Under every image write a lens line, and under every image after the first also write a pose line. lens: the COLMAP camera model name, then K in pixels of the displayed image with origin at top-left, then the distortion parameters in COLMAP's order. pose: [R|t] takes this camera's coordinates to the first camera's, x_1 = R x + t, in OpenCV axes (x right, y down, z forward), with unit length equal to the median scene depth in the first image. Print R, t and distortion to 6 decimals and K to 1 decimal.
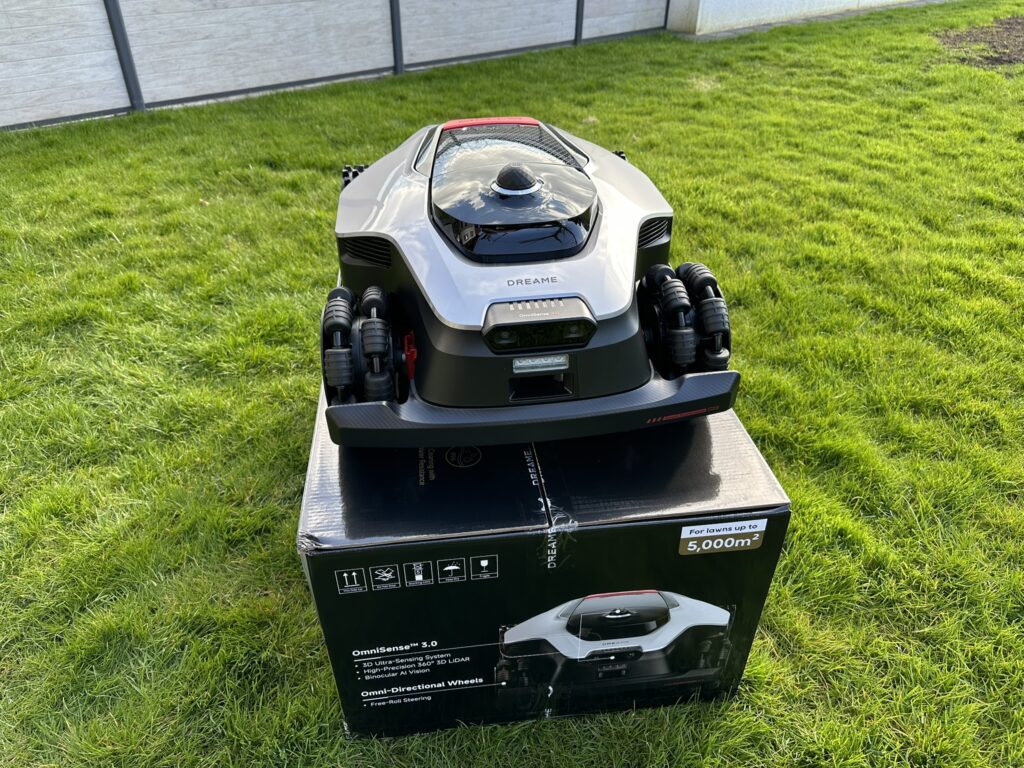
lens RADIAL K [[736.7, 0, 513.9], [0, 736.7, 386.6], [0, 0, 1]] dist [0.004616, -0.021495]
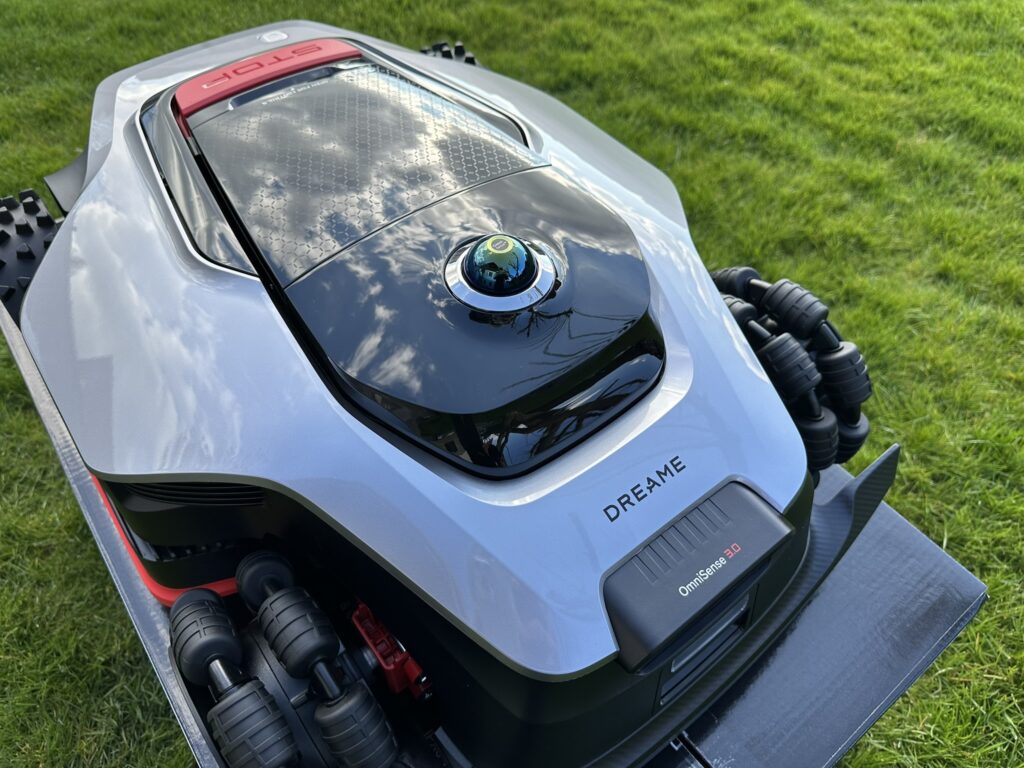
lens RADIAL K [[736.7, 0, 516.8], [0, 736.7, 376.8], [0, 0, 1]] dist [0.004616, -0.021495]
pose [[0.863609, -0.376407, 0.335405, -0.072088], [0.275749, 0.909600, 0.310790, -0.150597], [-0.422068, -0.175914, 0.889333, 0.240019]]
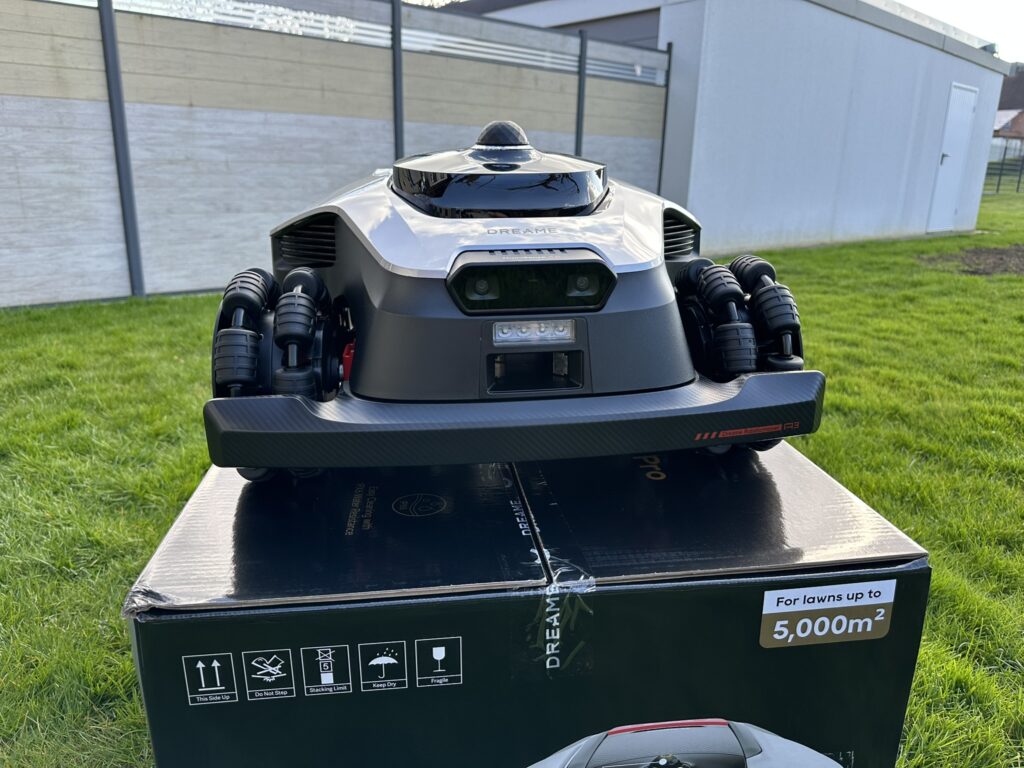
lens RADIAL K [[736.7, 0, 518.6], [0, 736.7, 381.0], [0, 0, 1]] dist [0.004616, -0.021495]
pose [[0.999927, 0.009411, 0.007534, 0.007206], [-0.006563, 0.949195, -0.314619, 0.089214], [-0.010112, 0.314547, 0.949188, 0.148297]]
